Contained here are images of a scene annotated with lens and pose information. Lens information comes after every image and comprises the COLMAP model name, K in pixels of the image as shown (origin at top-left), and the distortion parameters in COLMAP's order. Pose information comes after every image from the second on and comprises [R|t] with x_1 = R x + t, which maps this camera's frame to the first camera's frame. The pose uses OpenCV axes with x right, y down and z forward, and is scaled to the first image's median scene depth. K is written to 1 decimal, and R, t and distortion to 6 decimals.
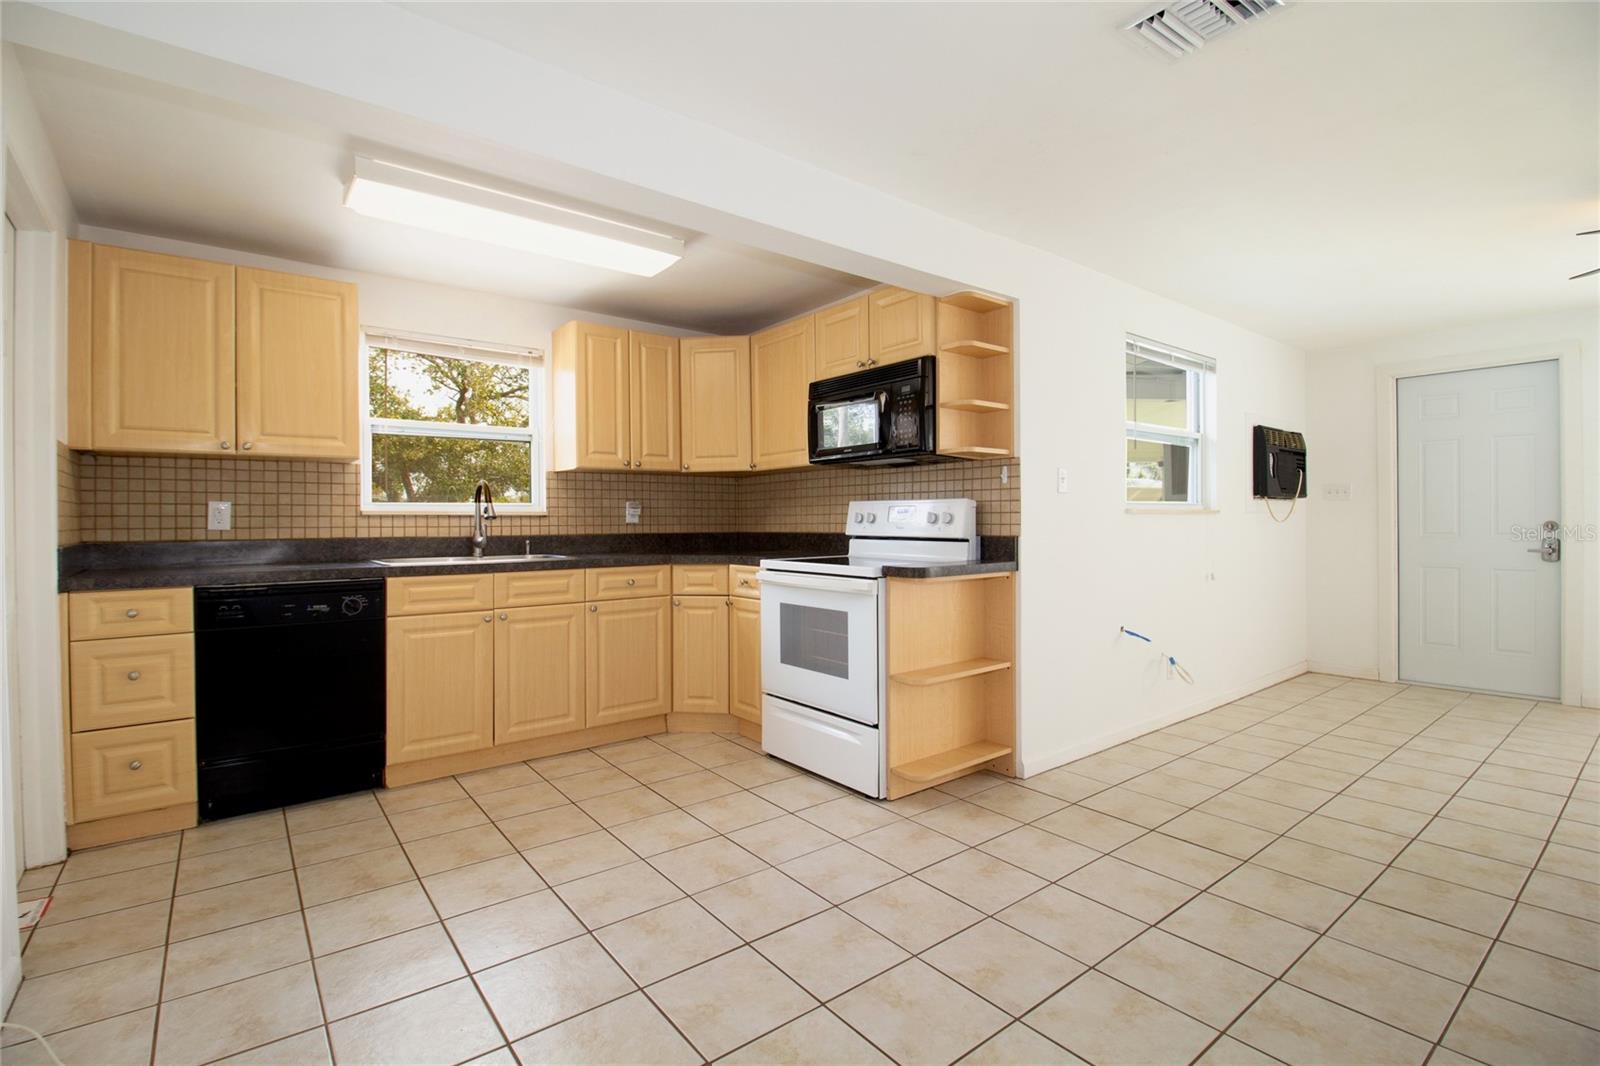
lens RADIAL K [[735.1, 0, 798.3], [0, 735.1, 522.8], [0, 0, 1]] dist [-0.013976, -0.003452]
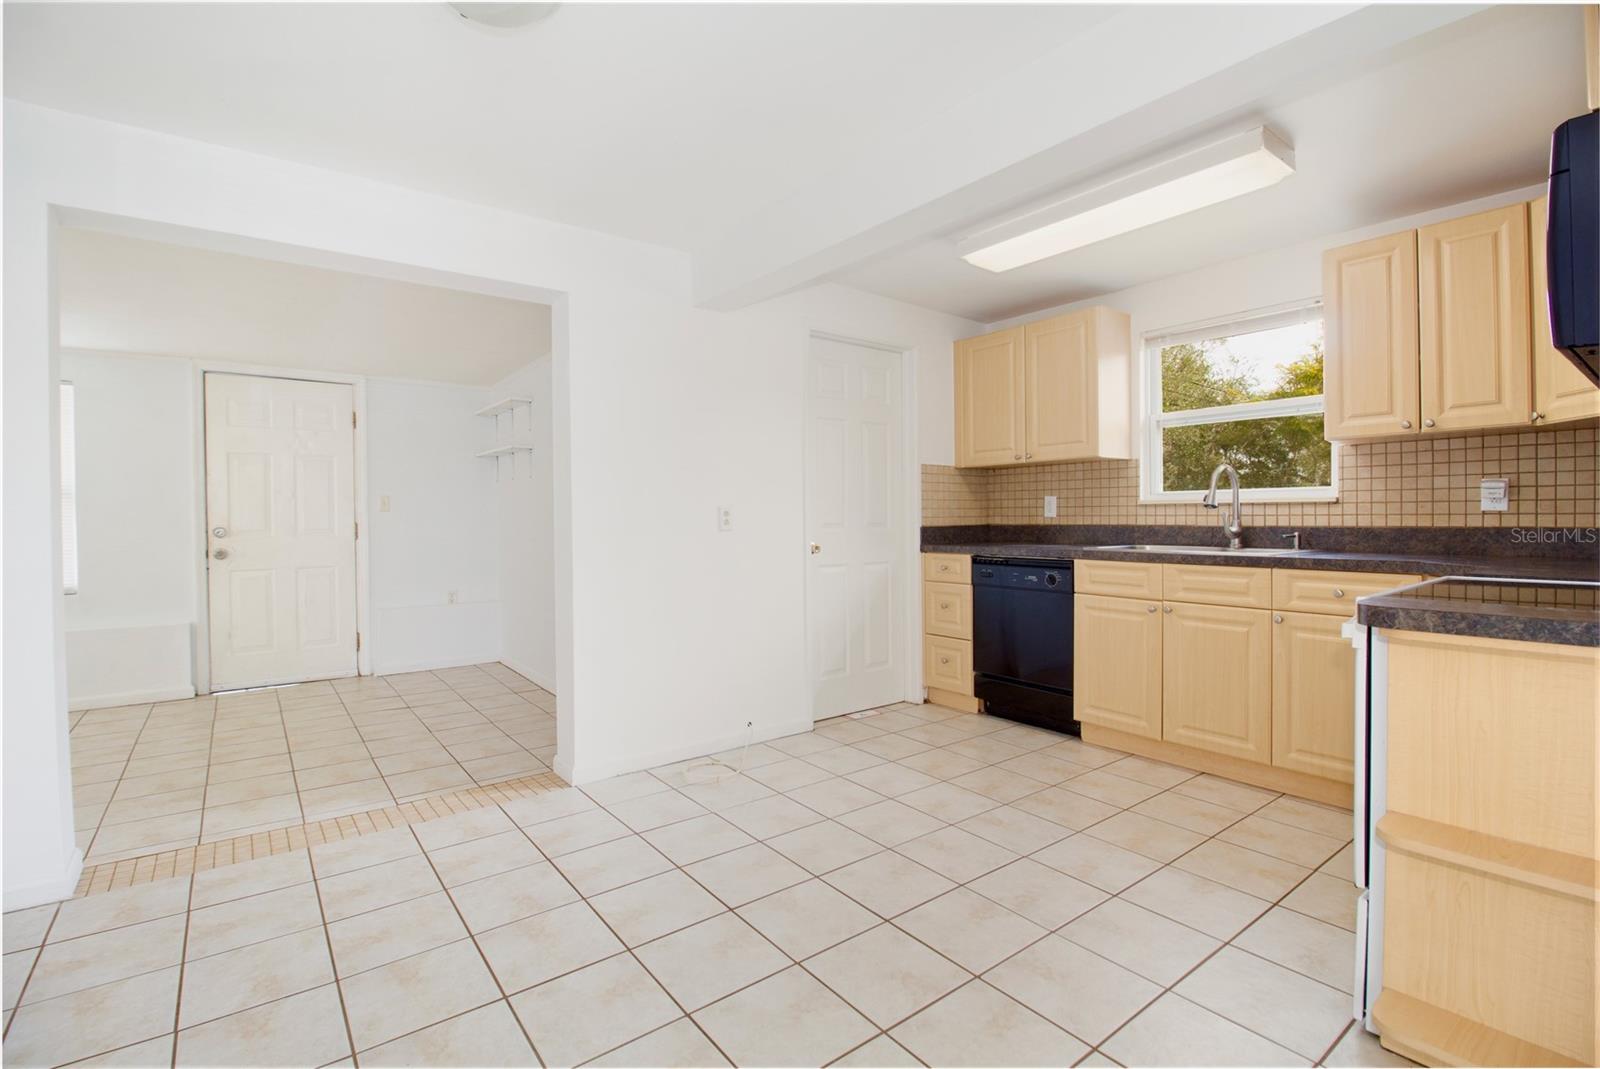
lens RADIAL K [[735.1, 0, 784.2], [0, 735.1, 522.6], [0, 0, 1]] dist [-0.013976, -0.003452]
pose [[-0.029673, 0.014893, -0.999449, 0.534963], [0.004968, 0.999879, 0.014752, -0.002493], [0.999547, -0.004527, -0.029743, 0.493254]]
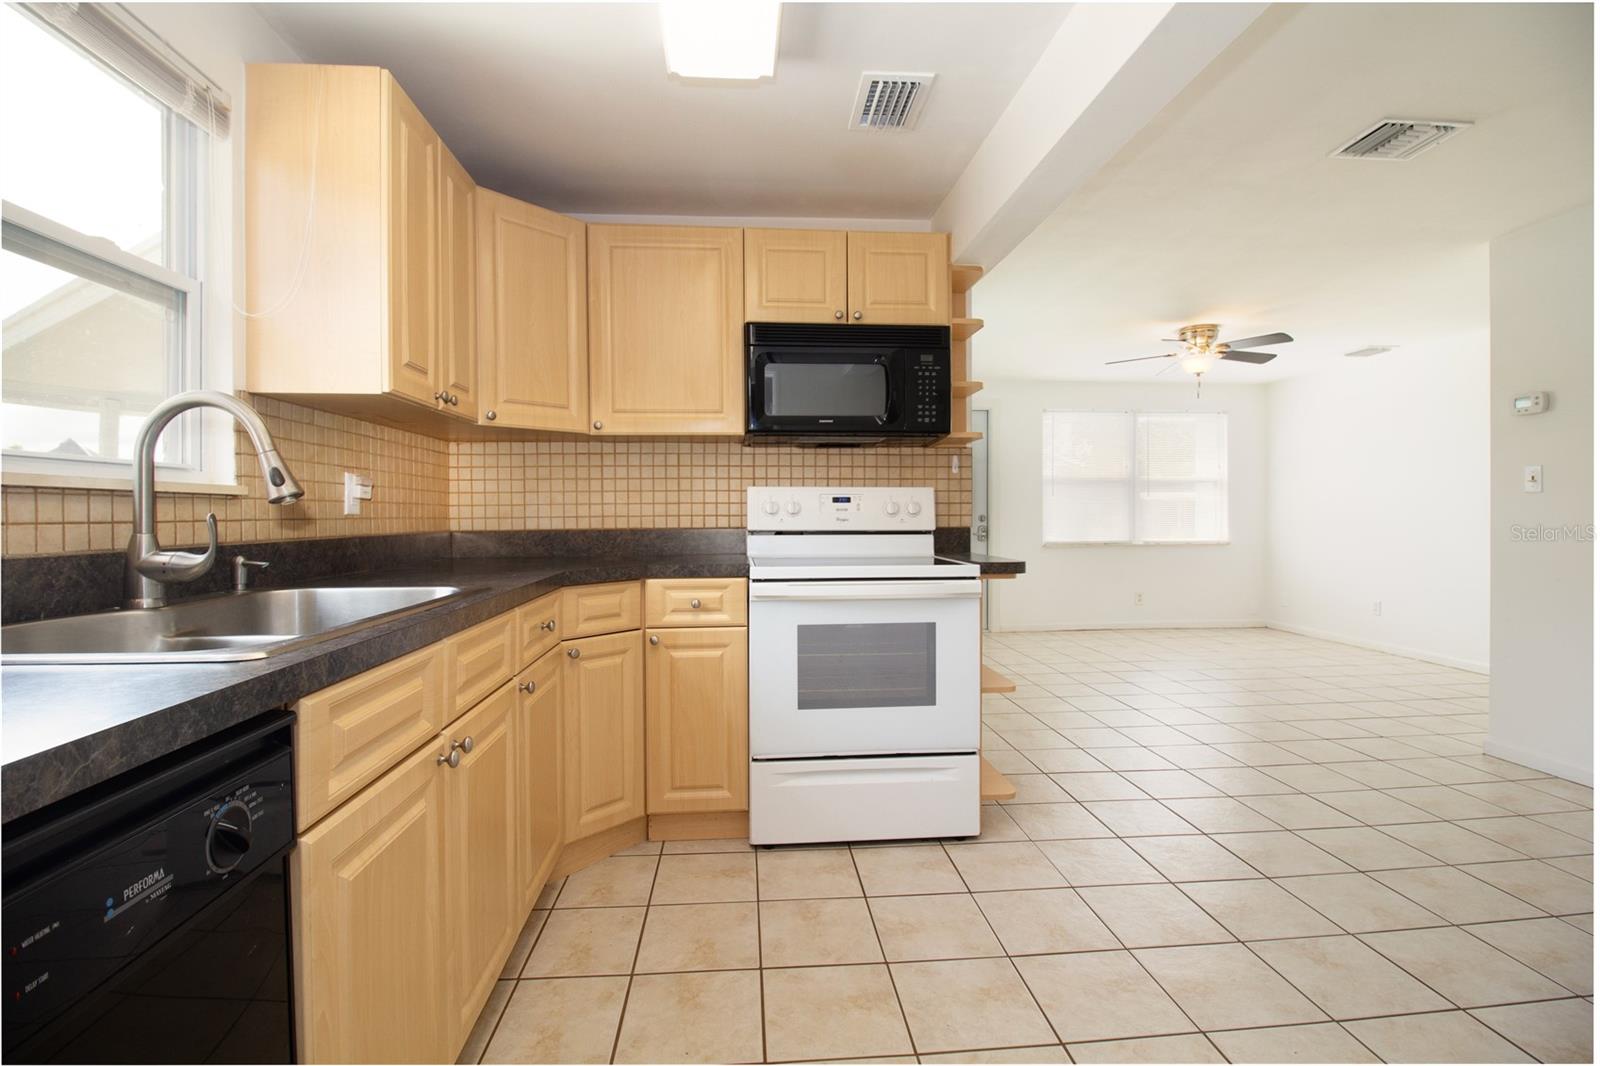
lens RADIAL K [[735.1, 0, 798.6], [0, 735.1, 522.4], [0, 0, 1]] dist [-0.013976, -0.003452]
pose [[0.548133, -0.006769, 0.836364, -0.596580], [0.004457, 0.999977, 0.005173, 0.005148], [-0.836380, 0.000892, 0.548150, 0.588801]]
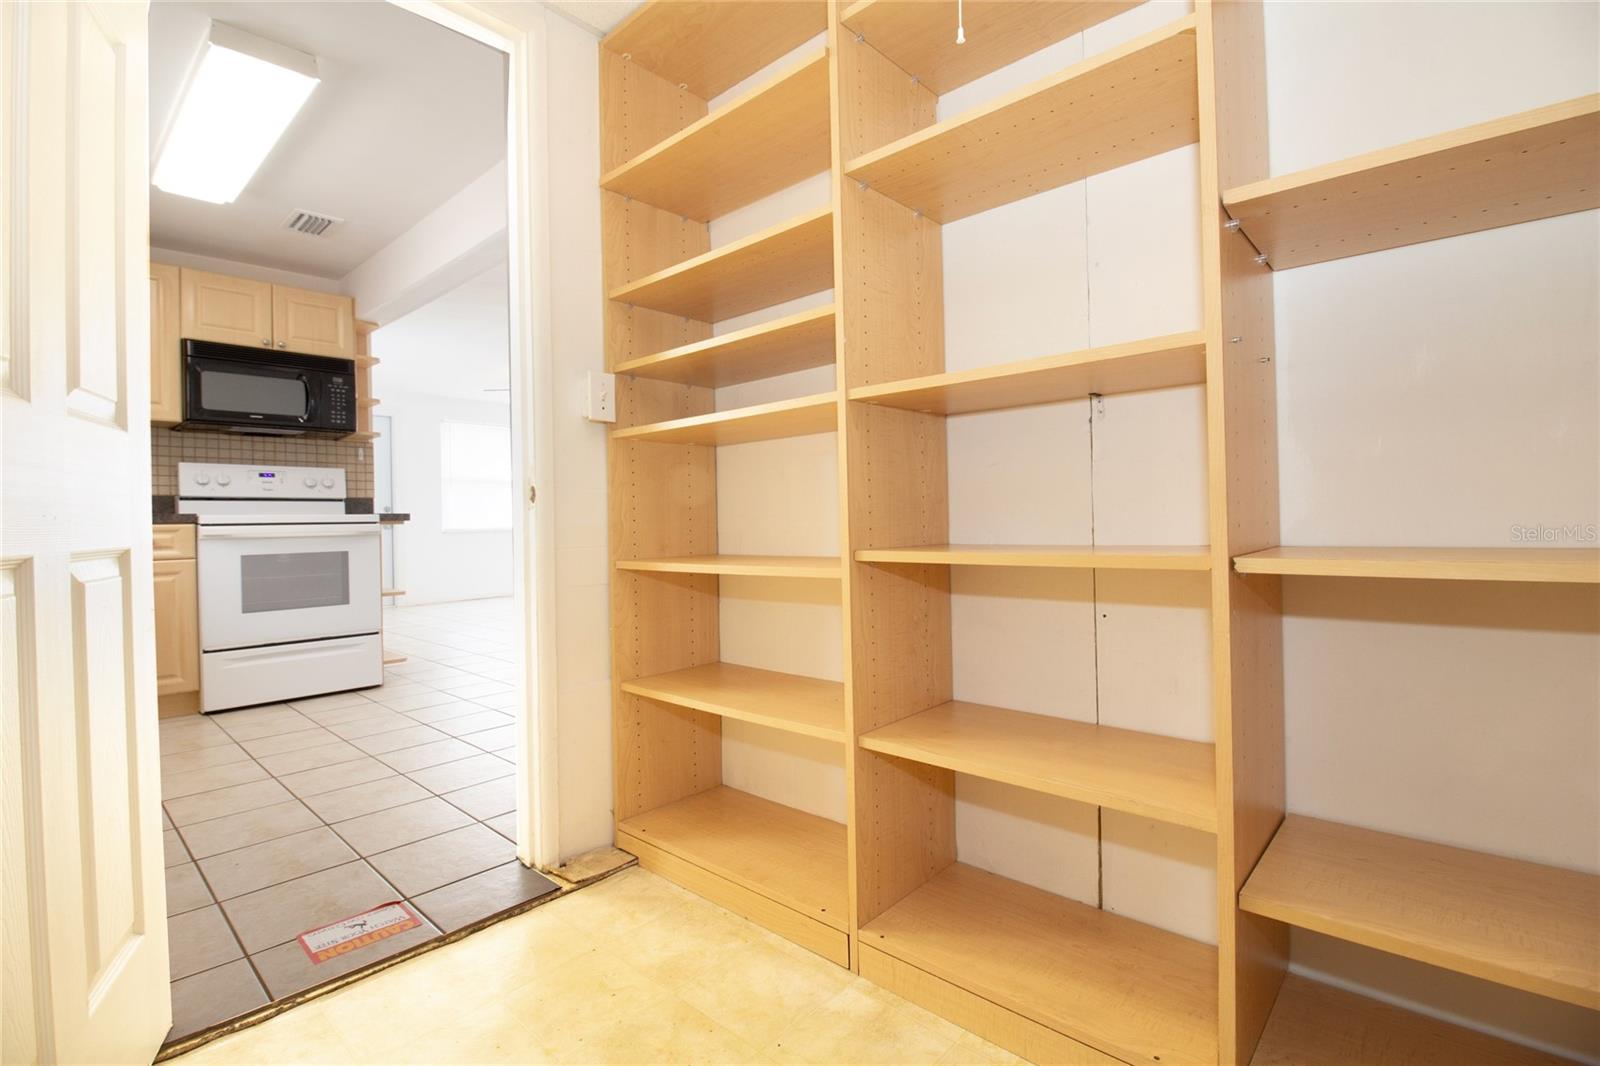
lens RADIAL K [[735.1, 0, 798.8], [0, 735.1, 526.8], [0, 0, 1]] dist [-0.013976, -0.003452]
pose [[-0.164035, -0.001780, 0.986453, -1.127651], [0.021246, 0.999760, 0.005336, 0.076645], [-0.986226, 0.021833, -0.163958, 0.377437]]
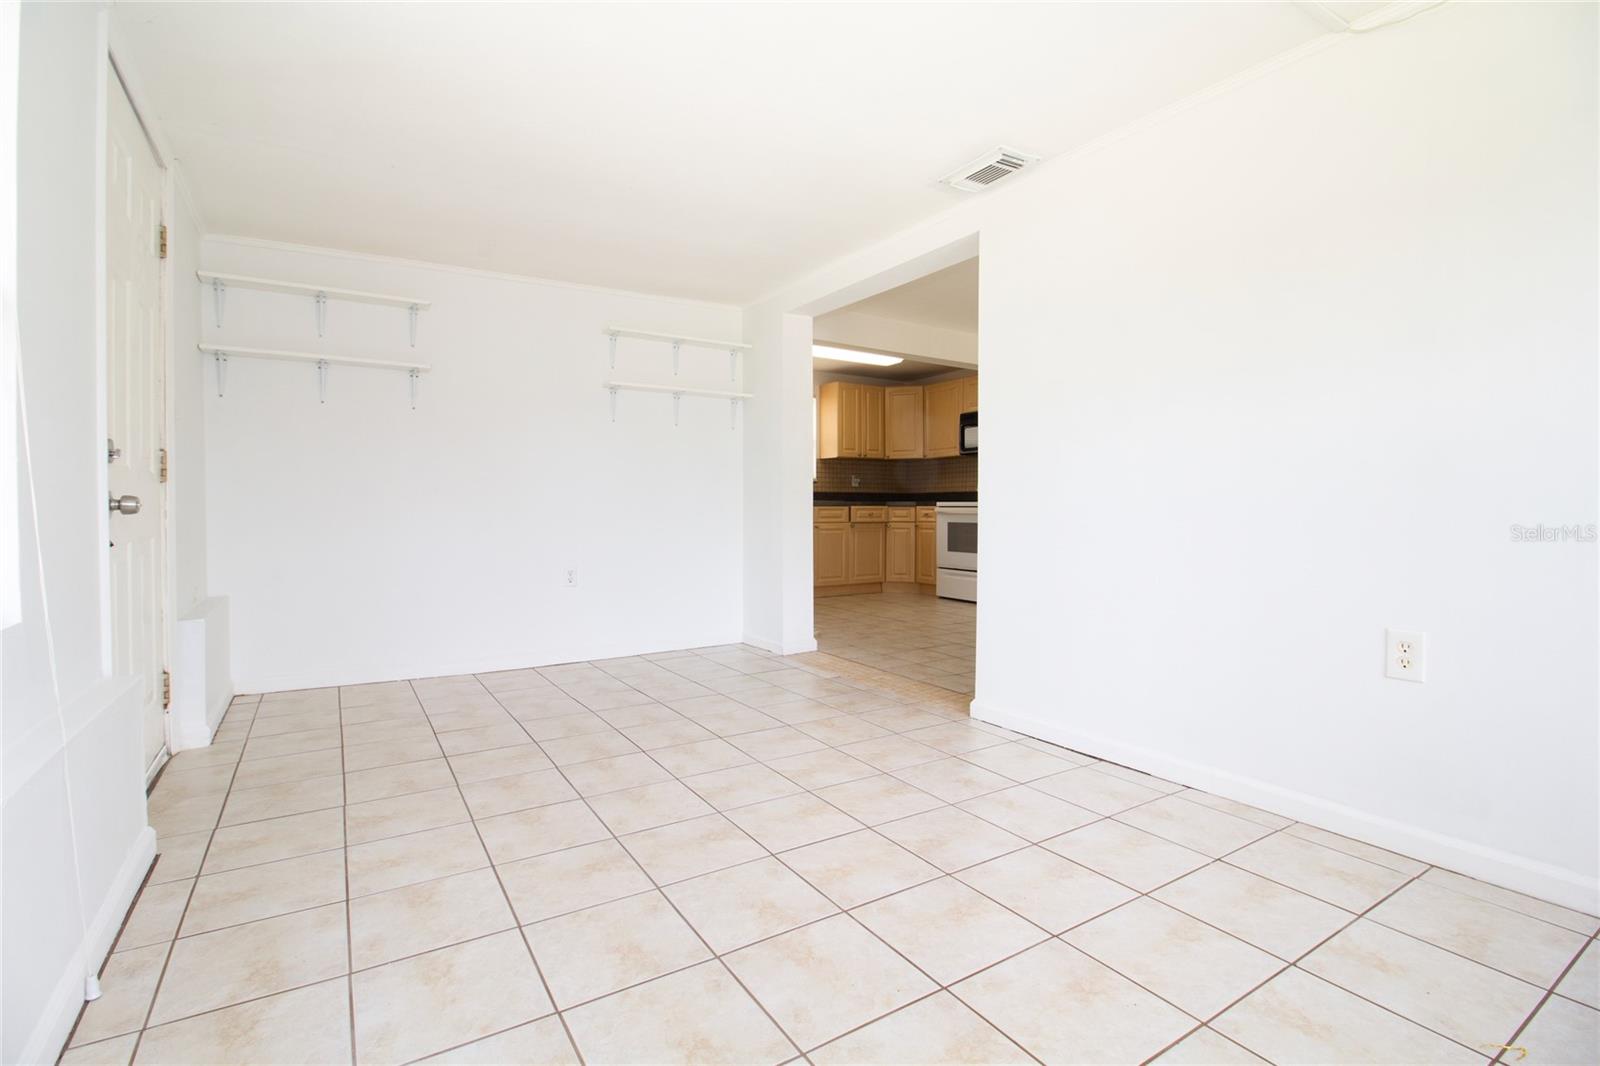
lens RADIAL K [[735.1, 0, 801.3], [0, 735.1, 520.0], [0, 0, 1]] dist [-0.013976, -0.003452]
pose [[0.995461, 0.009098, -0.094732, -0.231089], [-0.007880, 0.999882, 0.013216, 0.075664], [0.094841, -0.012410, 0.995415, -1.068067]]
